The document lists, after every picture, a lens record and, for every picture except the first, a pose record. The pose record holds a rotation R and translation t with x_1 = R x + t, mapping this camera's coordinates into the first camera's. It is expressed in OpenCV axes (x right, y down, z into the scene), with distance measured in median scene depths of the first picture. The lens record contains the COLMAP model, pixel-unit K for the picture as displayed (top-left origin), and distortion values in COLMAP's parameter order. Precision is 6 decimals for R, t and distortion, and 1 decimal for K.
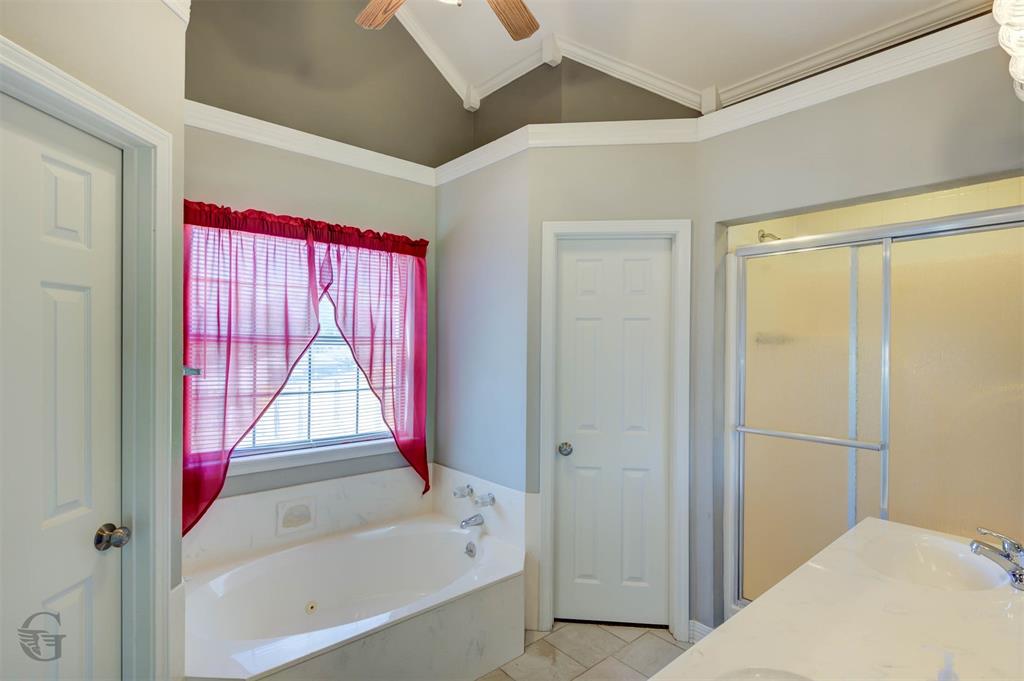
lens RADIAL K [[499.3, 0, 515.8], [0, 499.3, 343.5], [0, 0, 1]] dist [-0.000159, -0.002157]
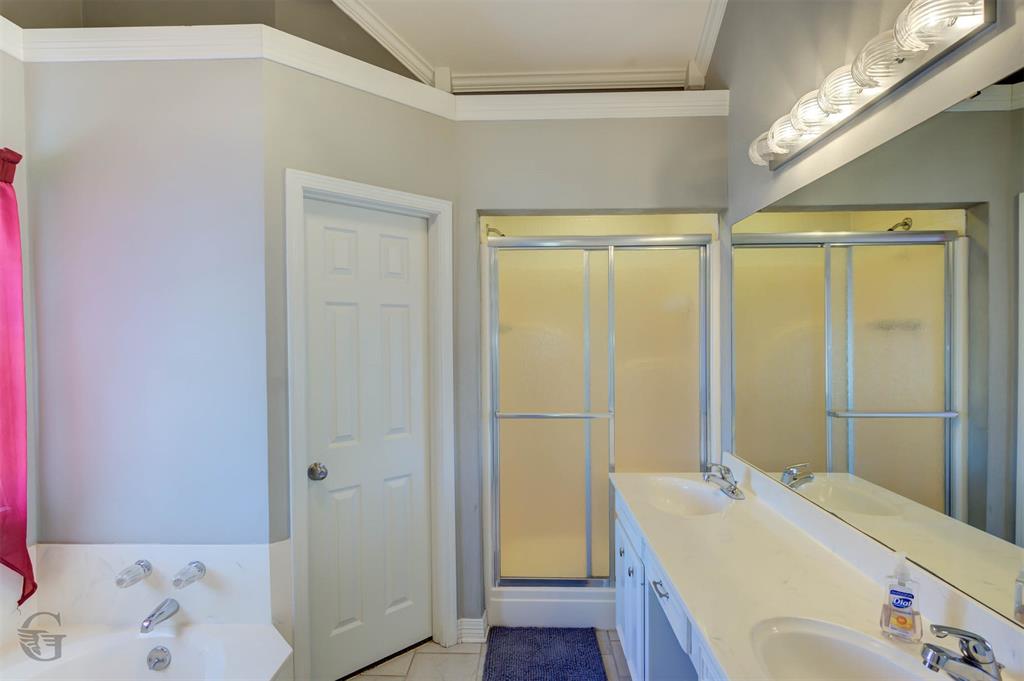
lens RADIAL K [[499.3, 0, 515.8], [0, 499.3, 343.5], [0, 0, 1]] dist [-0.000159, -0.002157]
pose [[0.682660, -0.025181, 0.730302, -0.249530], [0.011136, 0.999649, 0.024059, -0.001407], [-0.730651, -0.008292, 0.682701, 0.250209]]
